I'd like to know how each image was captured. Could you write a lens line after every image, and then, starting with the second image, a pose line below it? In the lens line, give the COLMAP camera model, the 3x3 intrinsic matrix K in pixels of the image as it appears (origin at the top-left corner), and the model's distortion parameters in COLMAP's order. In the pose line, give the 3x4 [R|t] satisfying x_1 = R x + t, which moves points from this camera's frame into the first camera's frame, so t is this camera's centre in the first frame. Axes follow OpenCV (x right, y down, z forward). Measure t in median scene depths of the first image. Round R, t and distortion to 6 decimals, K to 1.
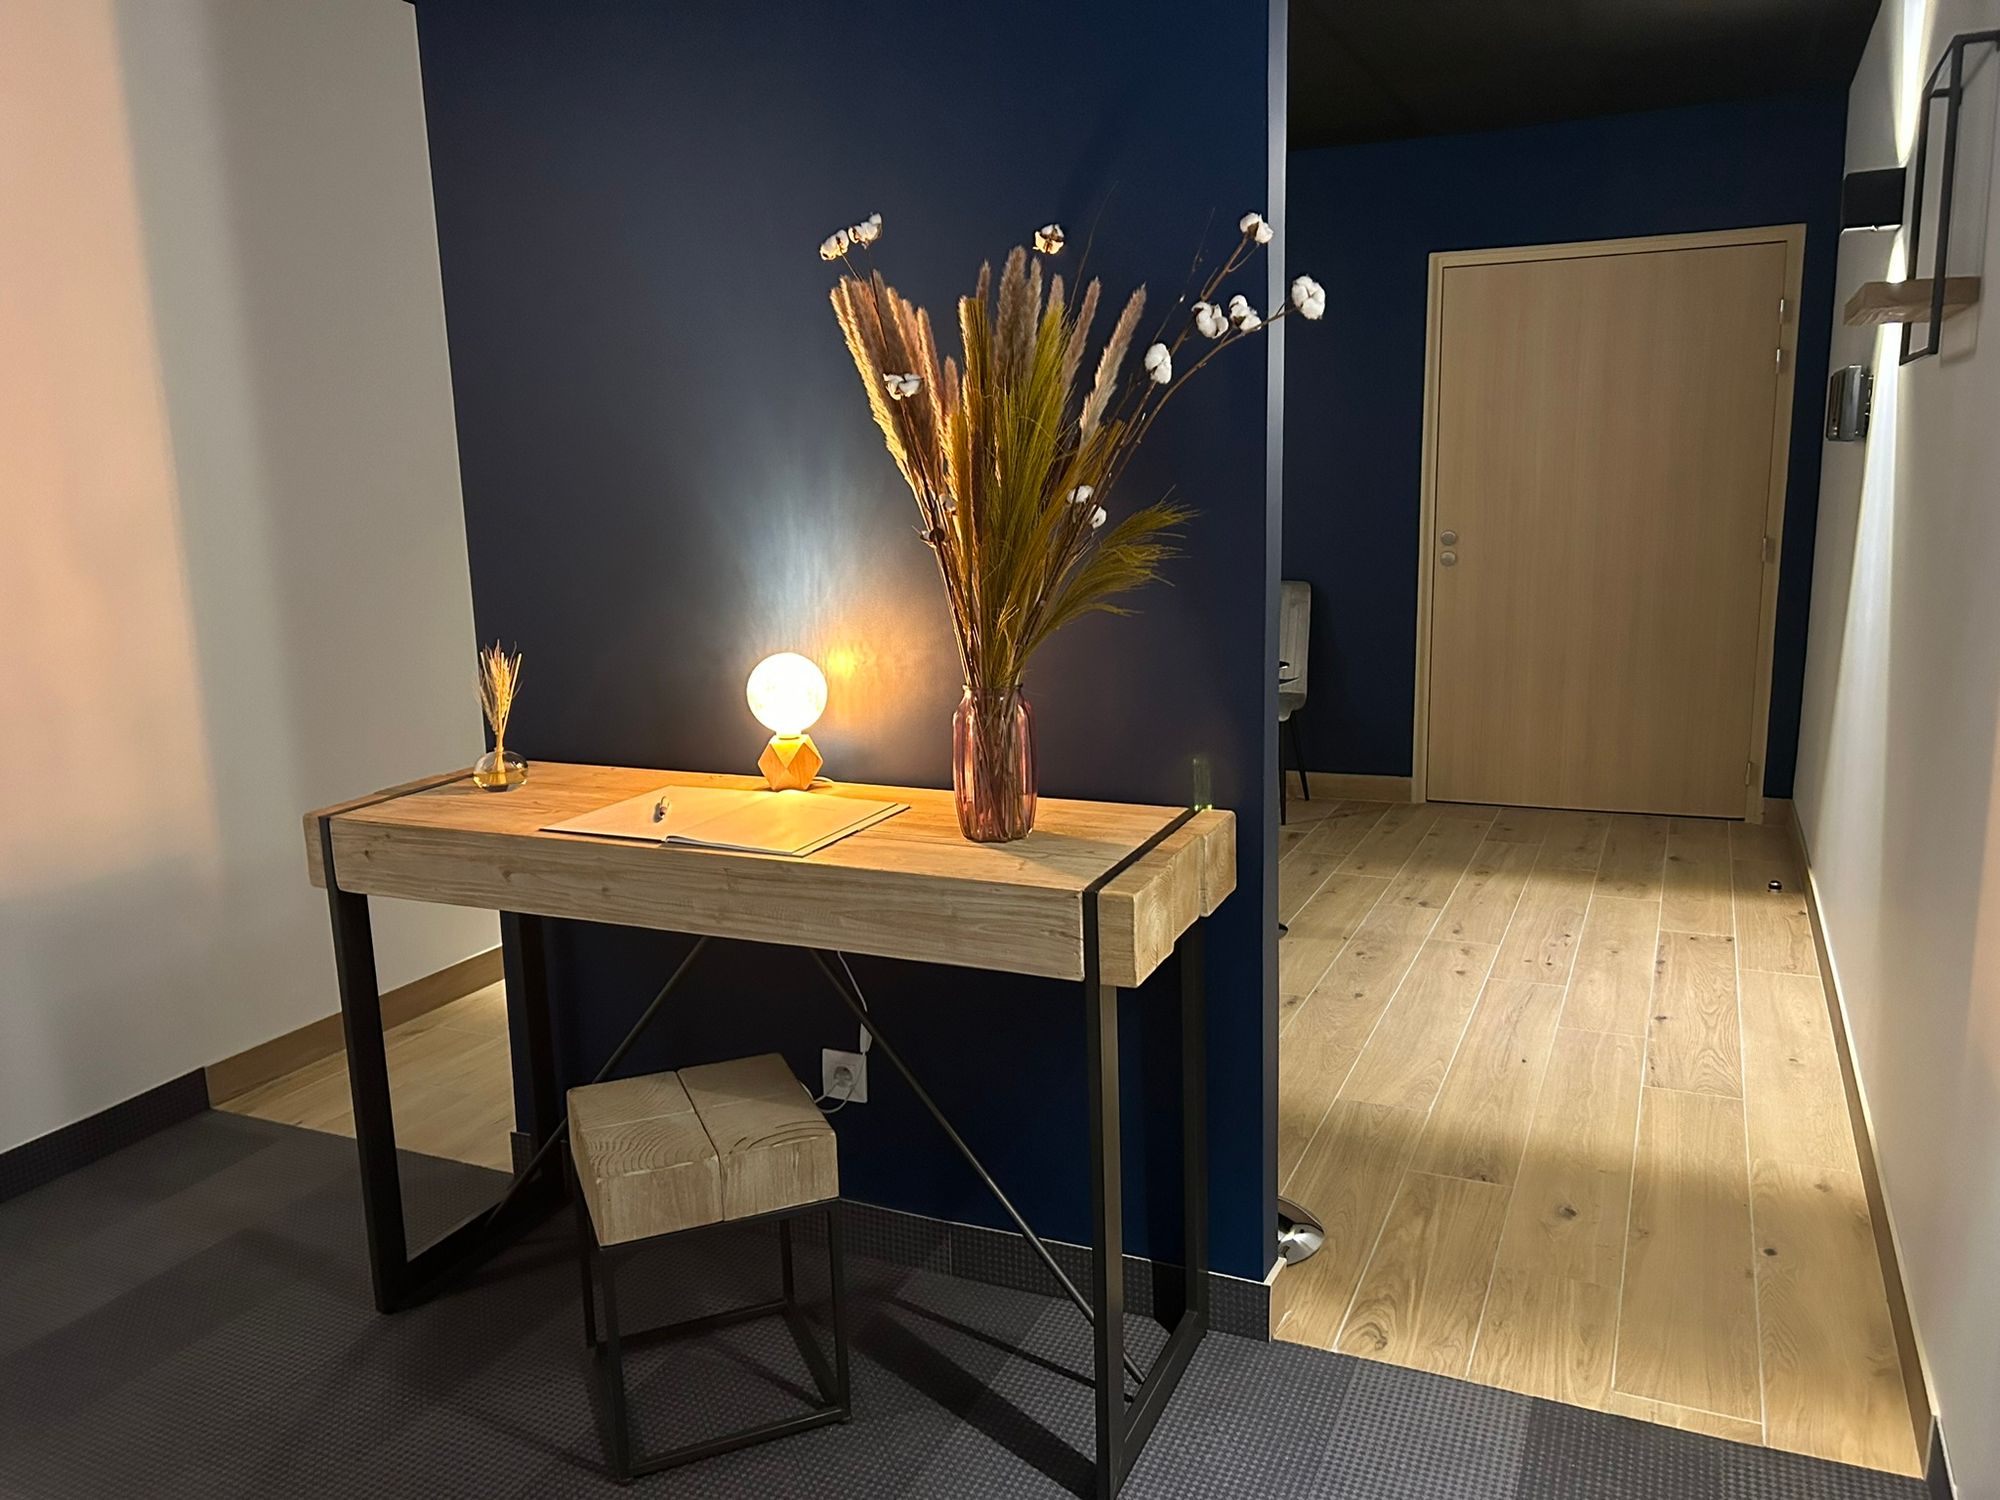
lens RADIAL K [[1528.2, 0, 1001.5], [0, 1528.2, 751.4], [0, 0, 1]] dist [0.044893, -0.032177]
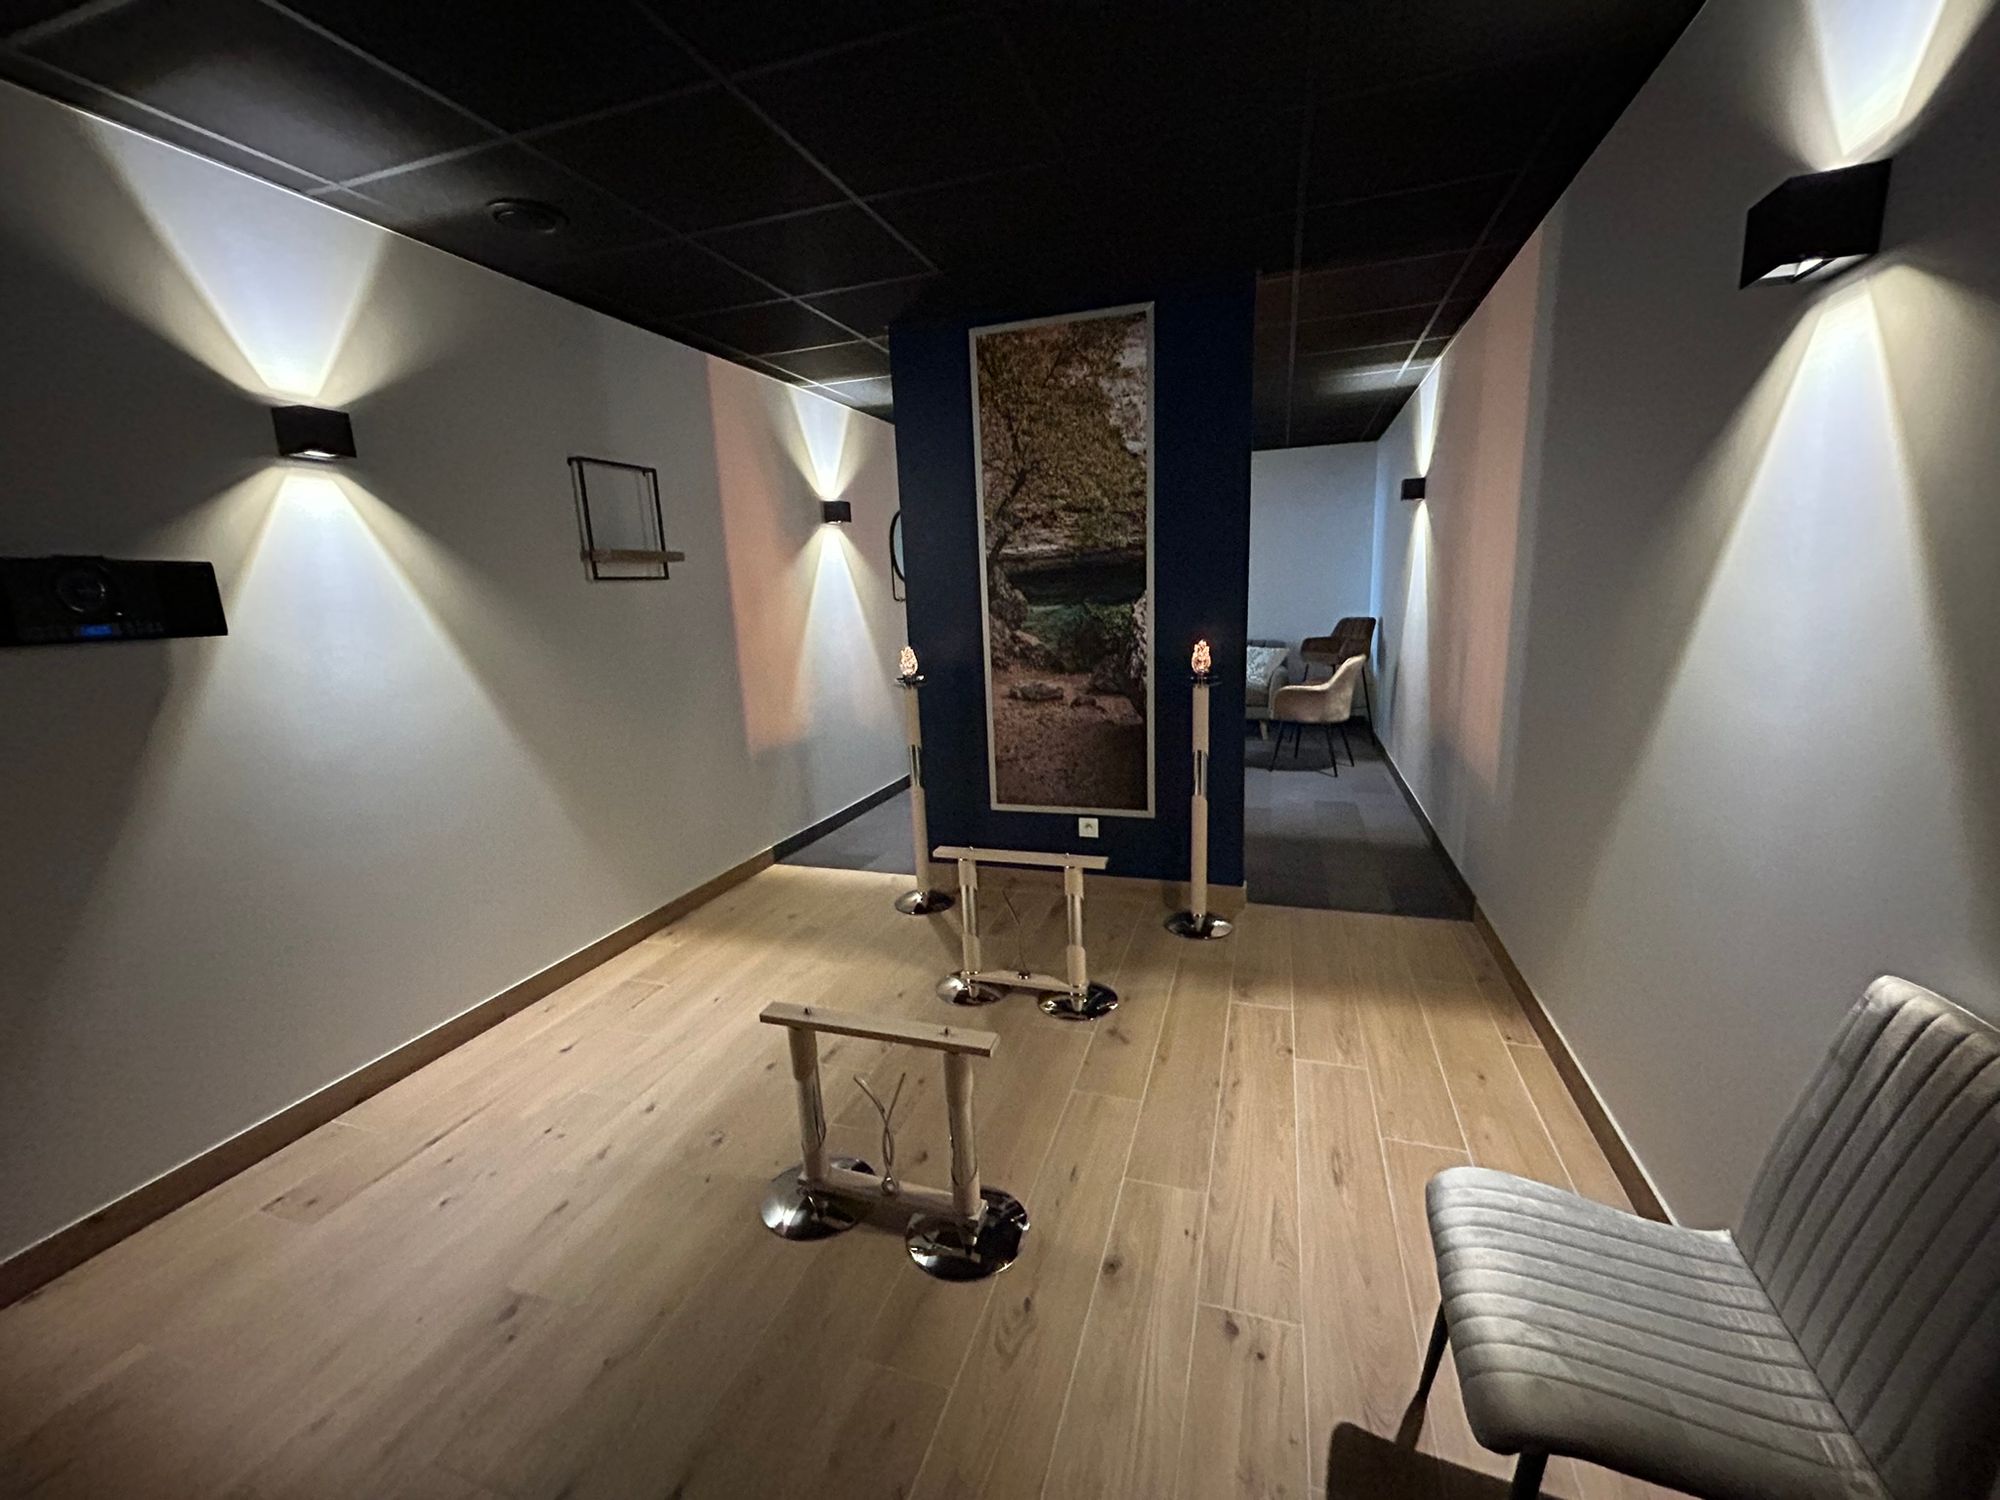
lens RADIAL K [[814.2, 0, 1001.0], [0, 814.2, 755.6], [0, 0, 1]] dist [-0.000403, -0.000049]
pose [[-0.993534, 0.075384, -0.084895, 0.162328], [0.036877, 0.921481, 0.386669, -0.544861], [0.107378, 0.381038, -0.918303, 2.713002]]
